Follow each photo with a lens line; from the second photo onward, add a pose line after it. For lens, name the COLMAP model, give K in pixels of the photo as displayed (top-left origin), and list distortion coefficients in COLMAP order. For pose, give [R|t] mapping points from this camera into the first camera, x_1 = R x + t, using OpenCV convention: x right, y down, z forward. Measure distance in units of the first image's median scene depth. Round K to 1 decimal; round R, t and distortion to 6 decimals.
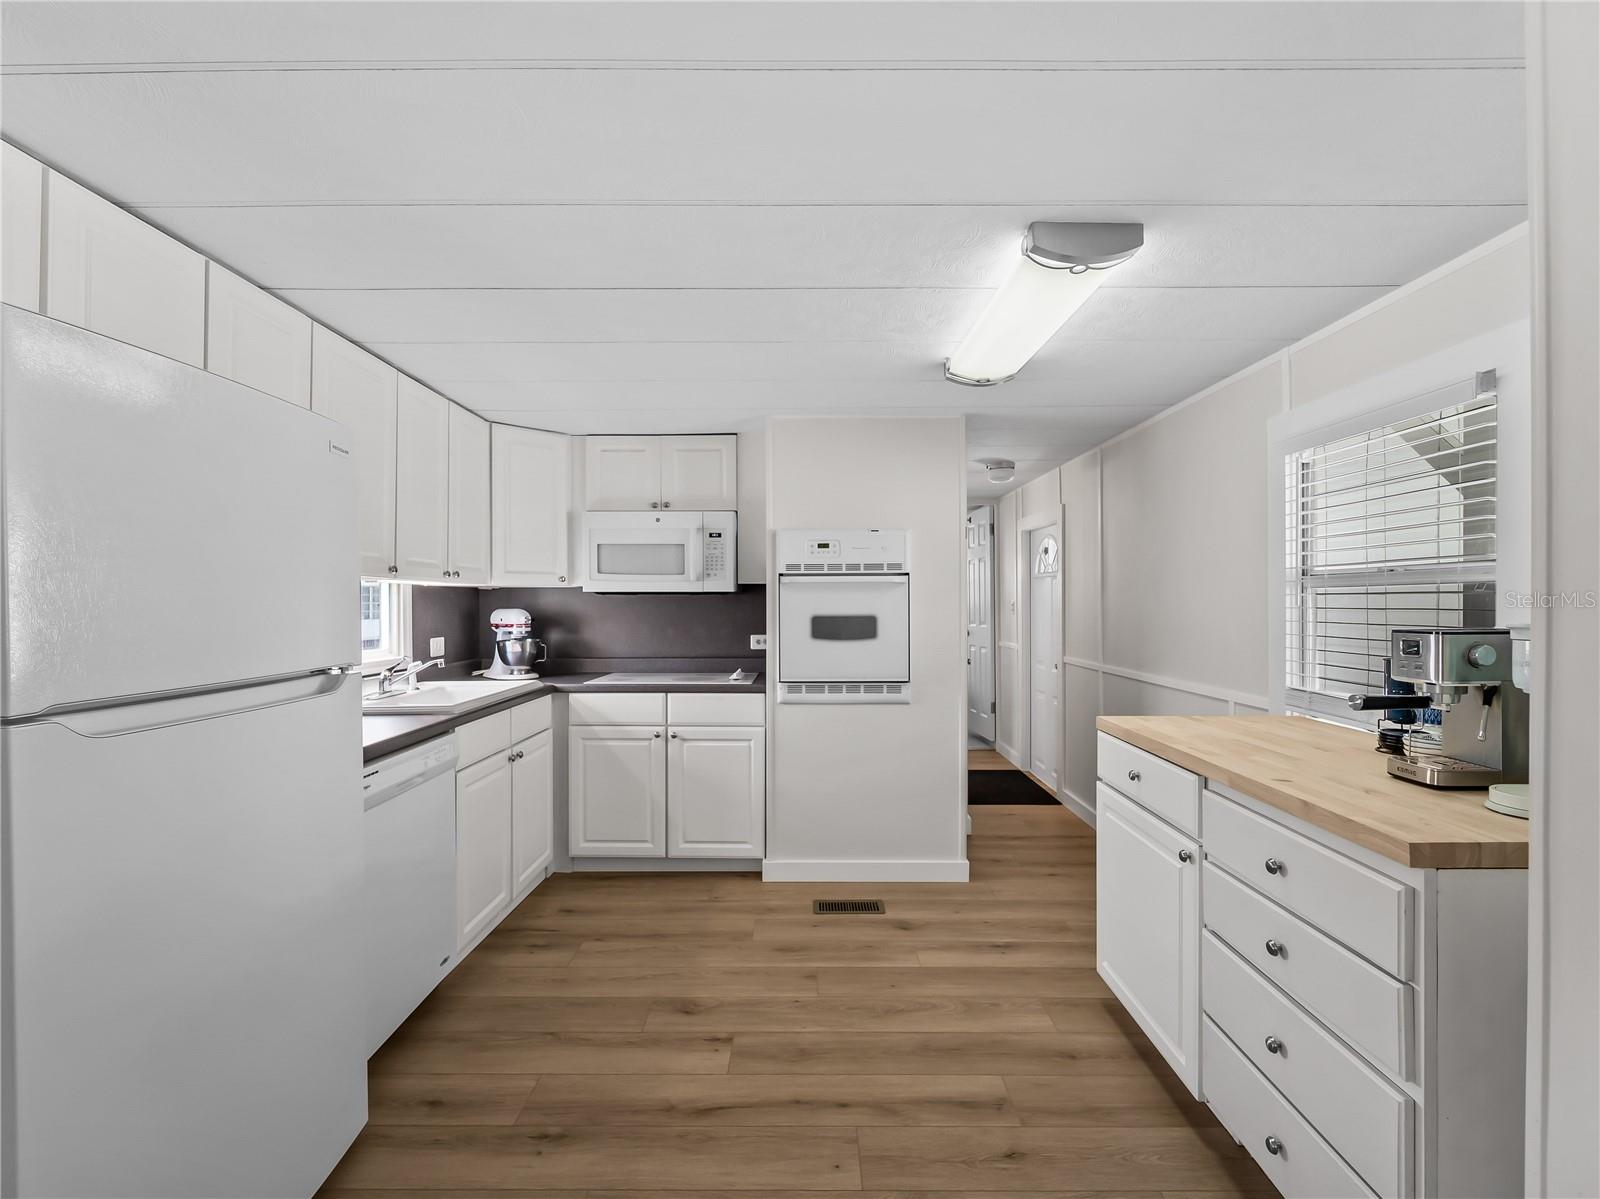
lens RADIAL K [[730.3, 0, 803.6], [0, 730.3, 604.1], [0, 0, 1]] dist [-0.000793, -0.000002]
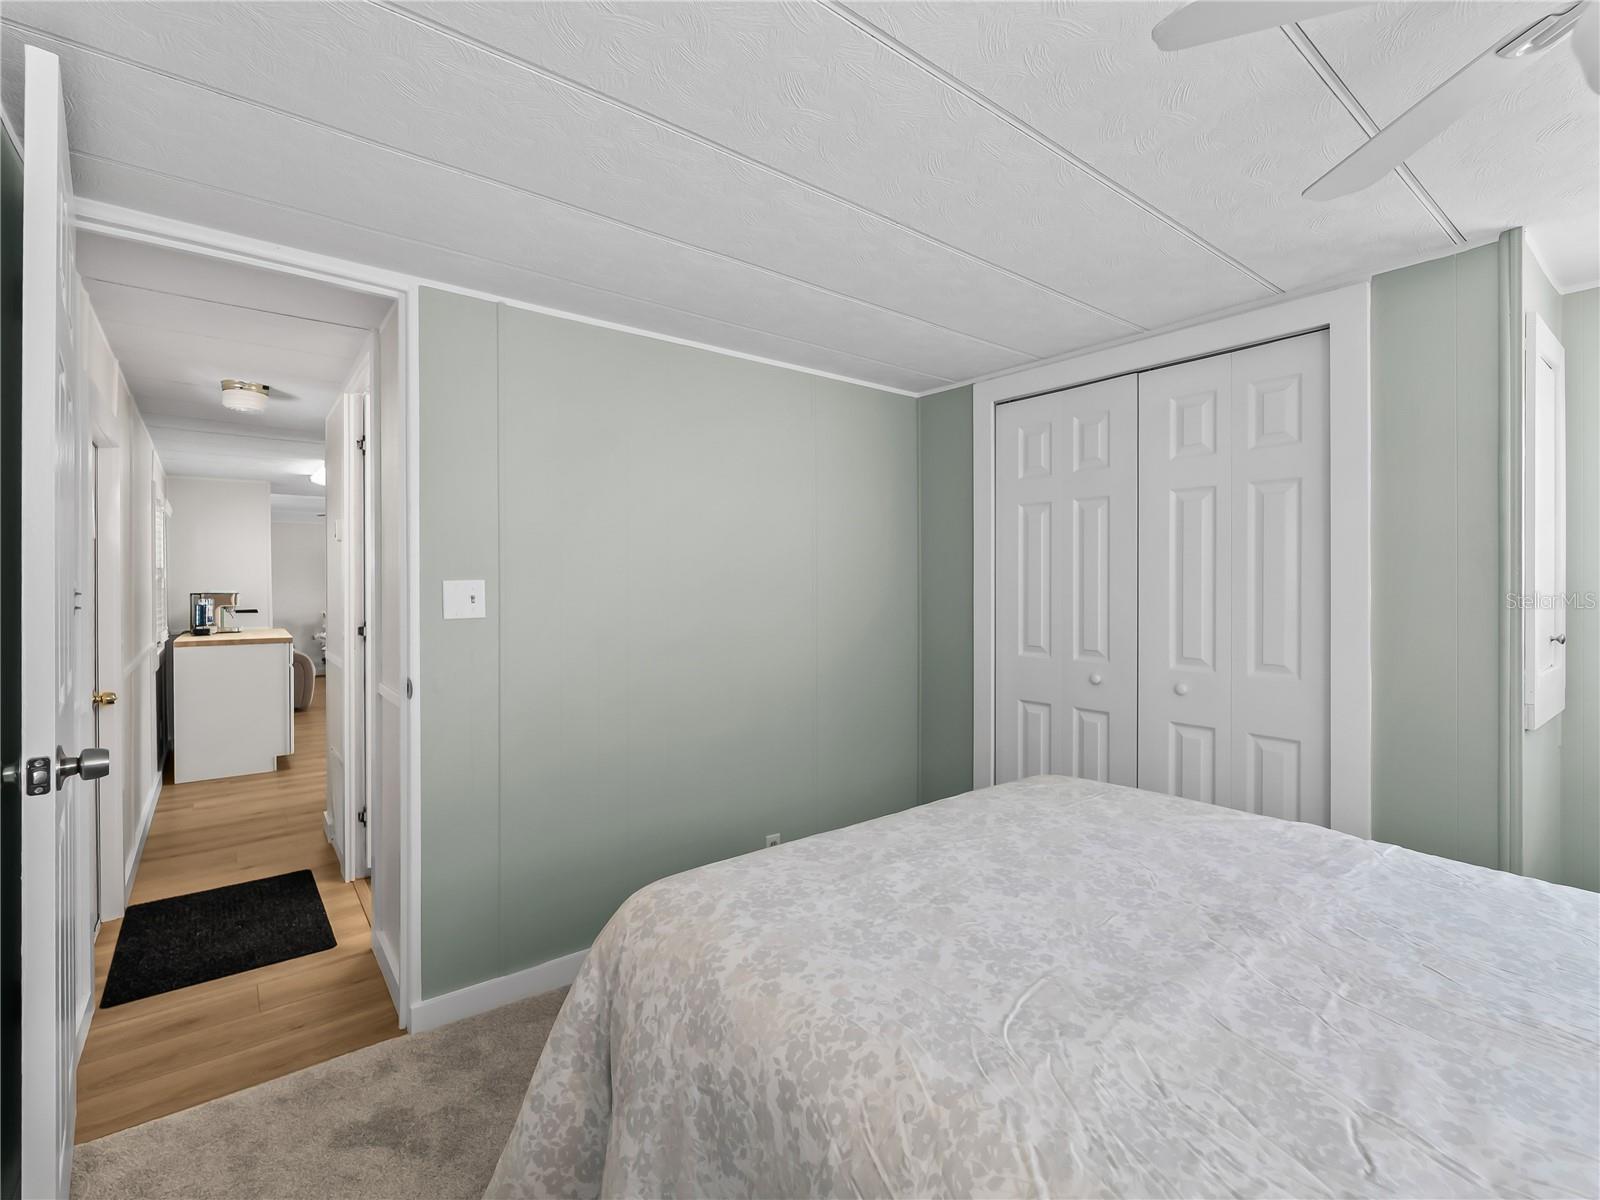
lens RADIAL K [[738.0, 0, 803.5], [0, 738.0, 590.7], [0, 0, 1]] dist [-0.001045, -0.000735]
pose [[-0.781457, 0.009924, -0.623881, 0.410897], [0.003462, 0.999927, 0.011569, -0.004623], [0.623950, 0.006881, -0.781434, 2.606424]]
